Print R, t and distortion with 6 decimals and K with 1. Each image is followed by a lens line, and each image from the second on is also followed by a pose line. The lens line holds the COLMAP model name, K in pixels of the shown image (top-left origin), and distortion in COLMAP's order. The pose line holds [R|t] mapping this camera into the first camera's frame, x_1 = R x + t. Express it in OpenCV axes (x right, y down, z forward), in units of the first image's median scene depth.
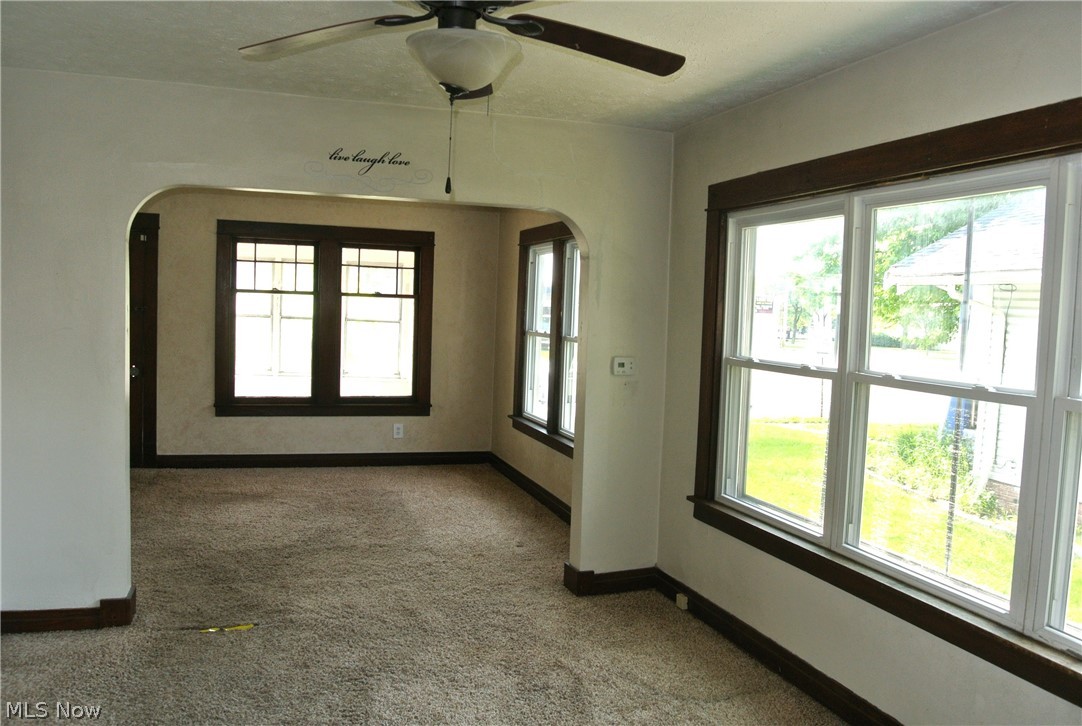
lens RADIAL K [[844.5, 0, 538.4], [0, 844.5, 361.0], [0, 0, 1]] dist [-0.084771, 0.034206]
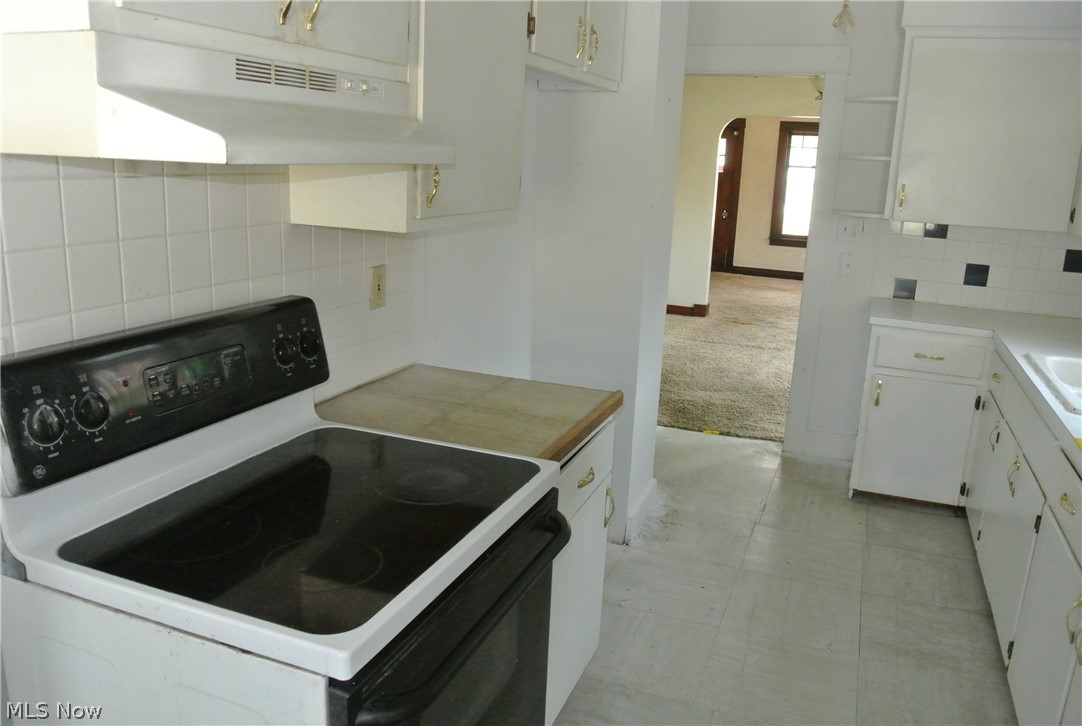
lens RADIAL K [[844.5, 0, 541.3], [0, 844.5, 361.5], [0, 0, 1]] dist [-0.084771, 0.034206]
pose [[0.772028, 0.145268, -0.618765, 0.308873], [-0.055444, 0.985212, 0.162123, 0.049824], [0.633166, -0.090857, 0.768665, -0.547590]]
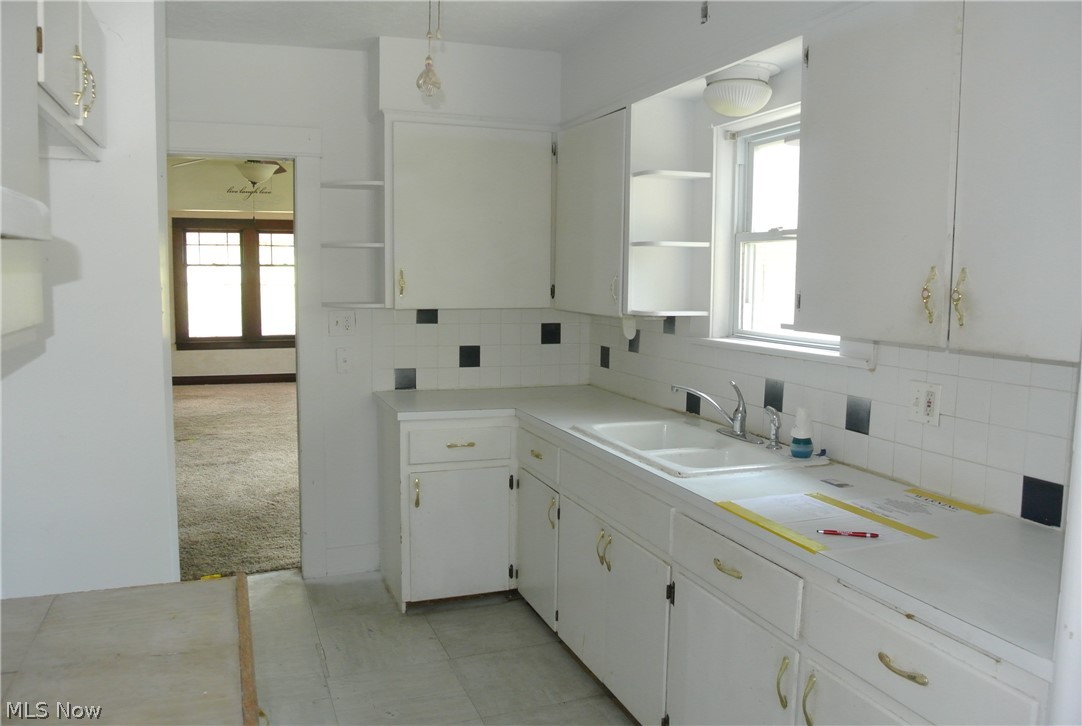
lens RADIAL K [[844.5, 0, 543.4], [0, 844.5, 363.1], [0, 0, 1]] dist [-0.084771, 0.034206]
pose [[0.998807, -0.030775, 0.037924, 0.207275], [0.029290, 0.998806, 0.039087, 0.049966], [-0.039081, -0.037930, 0.998516, -0.501454]]
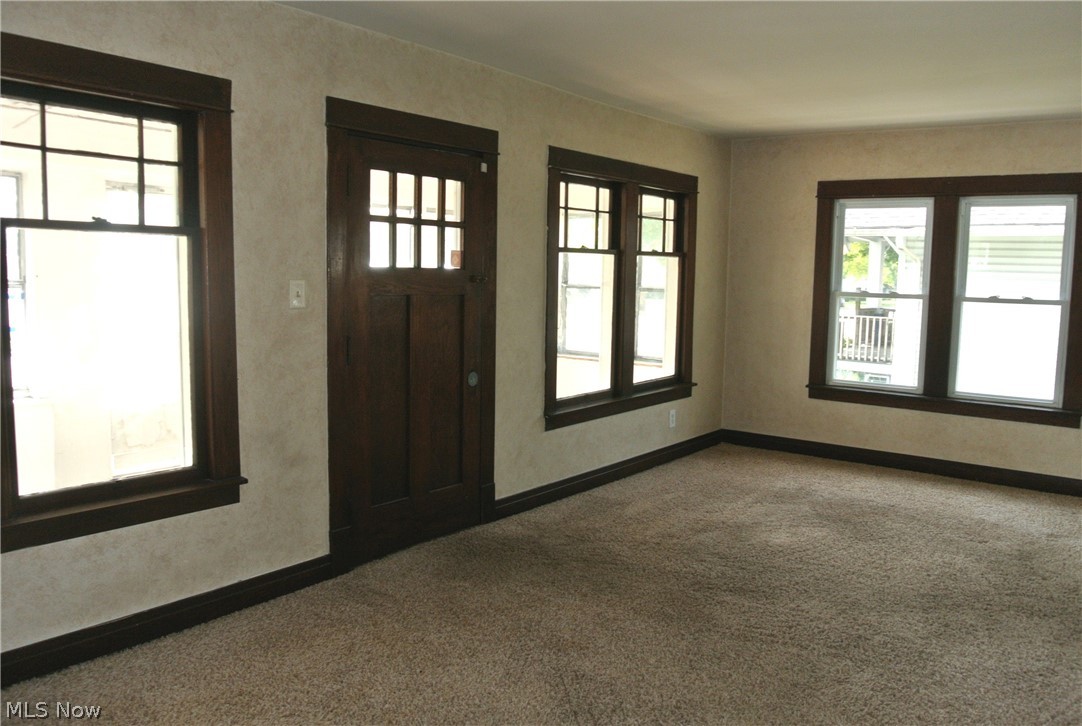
lens RADIAL K [[854.3, 0, 547.6], [0, 854.3, 351.5], [0, 0, 1]] dist [-0.046313, 0.006351]
pose [[0.814573, -0.079662, 0.574565, -0.788110], [0.049919, 0.996477, 0.067389, -0.047707], [-0.577909, -0.026212, 0.815680, 0.416889]]
